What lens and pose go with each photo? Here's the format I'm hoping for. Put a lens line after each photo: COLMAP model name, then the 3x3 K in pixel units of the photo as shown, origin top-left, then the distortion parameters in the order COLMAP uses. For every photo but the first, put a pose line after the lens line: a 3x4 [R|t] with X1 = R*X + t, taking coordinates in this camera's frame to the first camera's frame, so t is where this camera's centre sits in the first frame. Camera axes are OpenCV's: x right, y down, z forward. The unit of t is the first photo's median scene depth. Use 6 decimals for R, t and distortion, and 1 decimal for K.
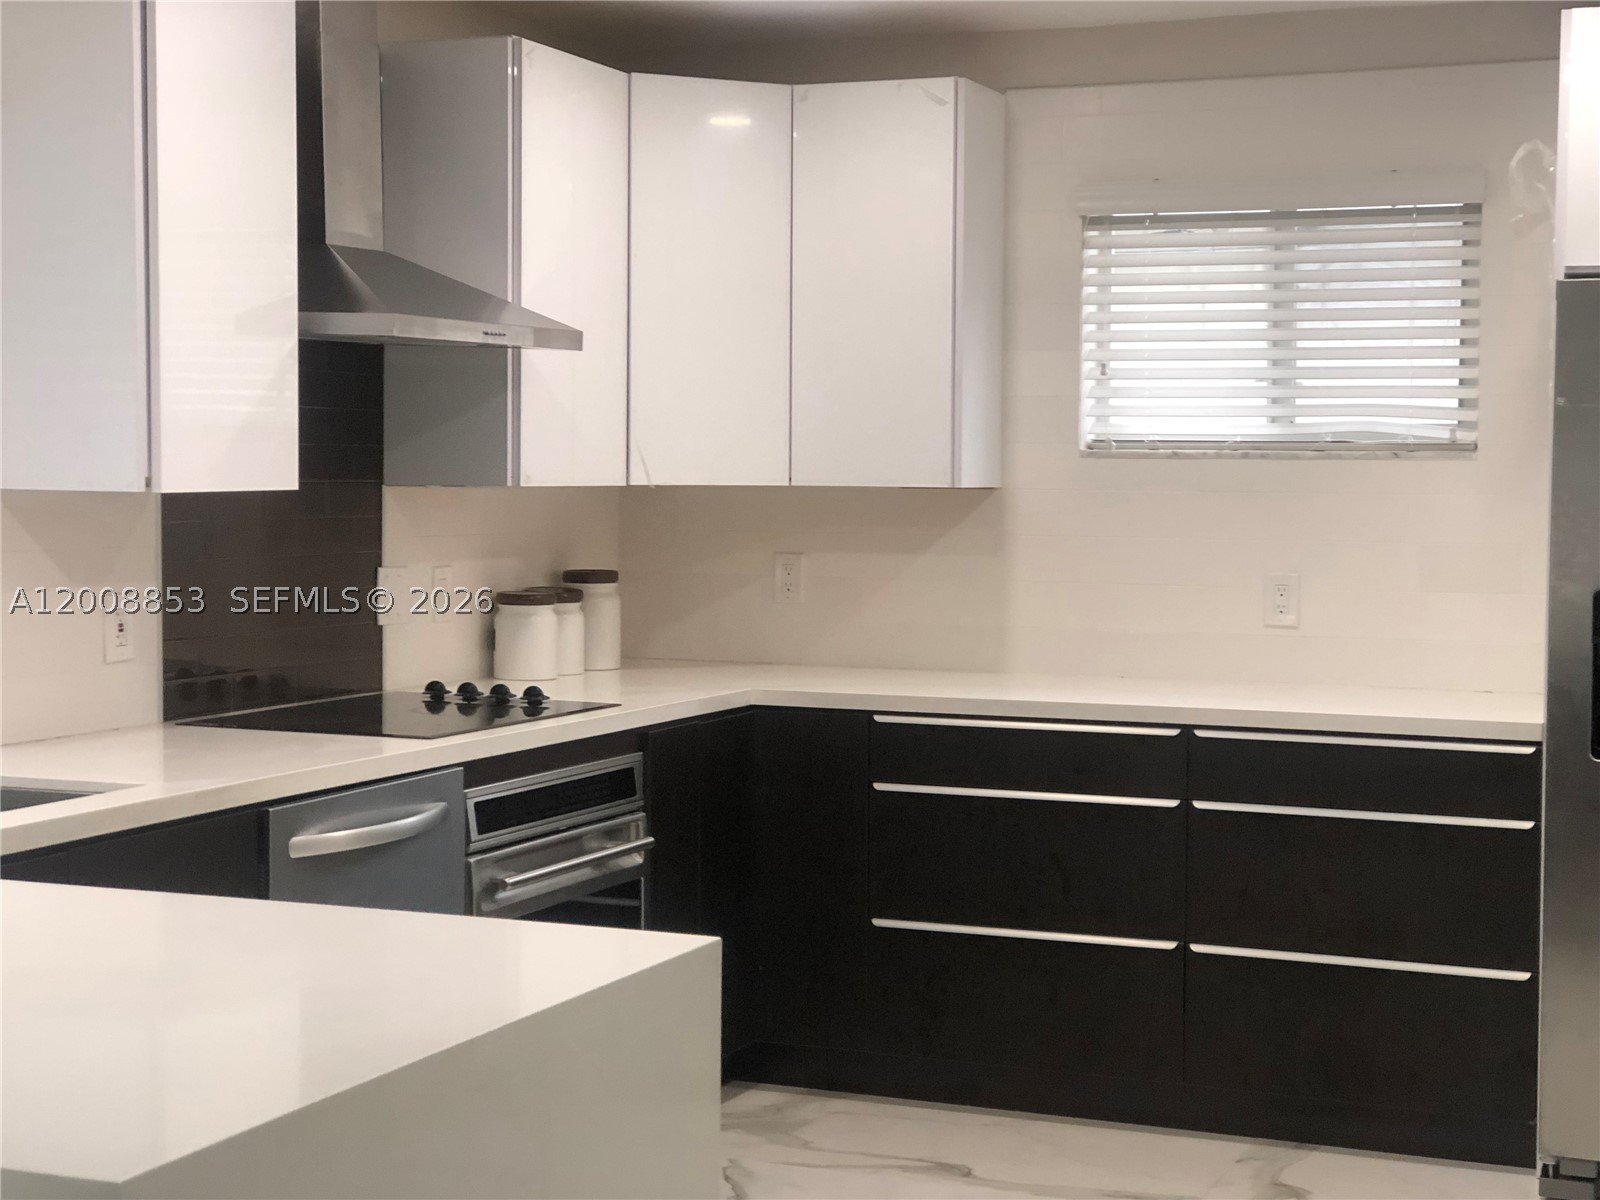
lens RADIAL K [[2654.5, 0, 800.0], [0, 2654.5, 600.0], [0, 0, 1]] dist [0.142473, 0.191660]
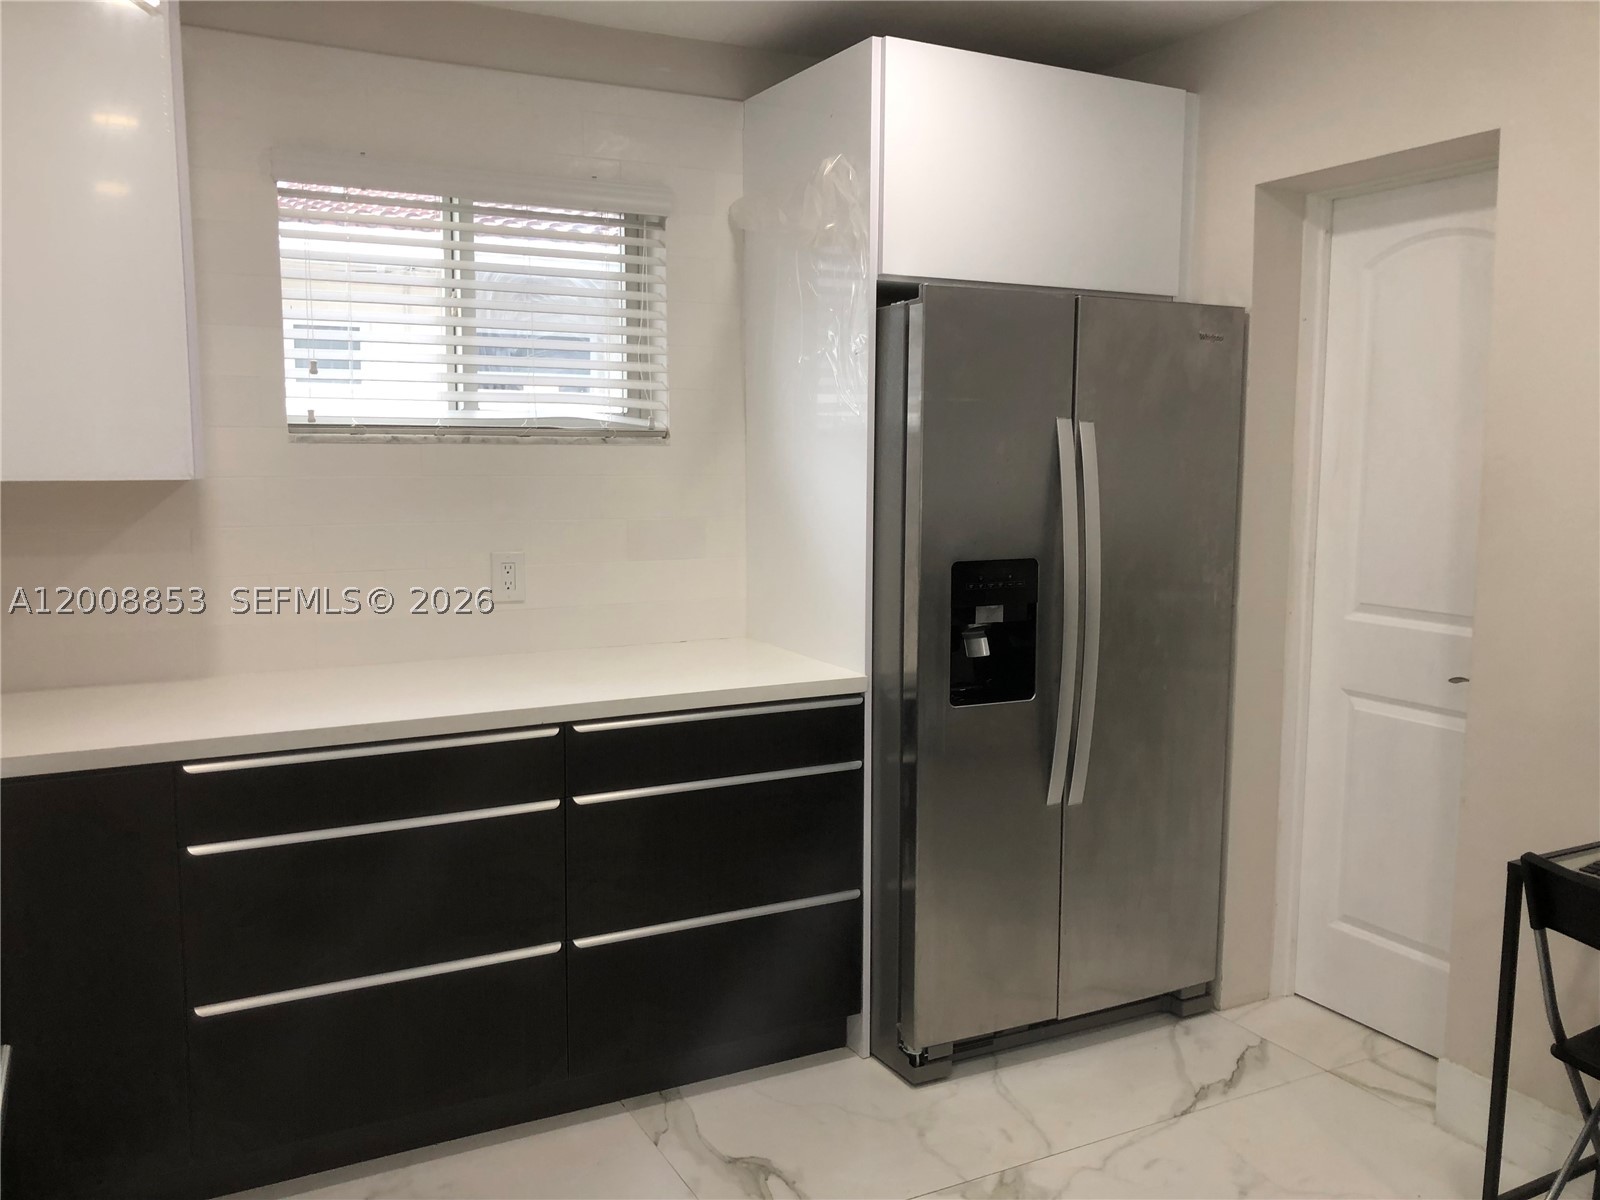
lens RADIAL K [[1366.3, 0, 800.0], [0, 1366.3, 600.0], [0, 0, 1]] dist [0.066508, -0.000111]
pose [[0.643080, -0.096820, 0.759654, -0.164697], [0.040471, 0.994886, 0.092540, -0.037875], [-0.764729, -0.028766, 0.643709, 0.577014]]
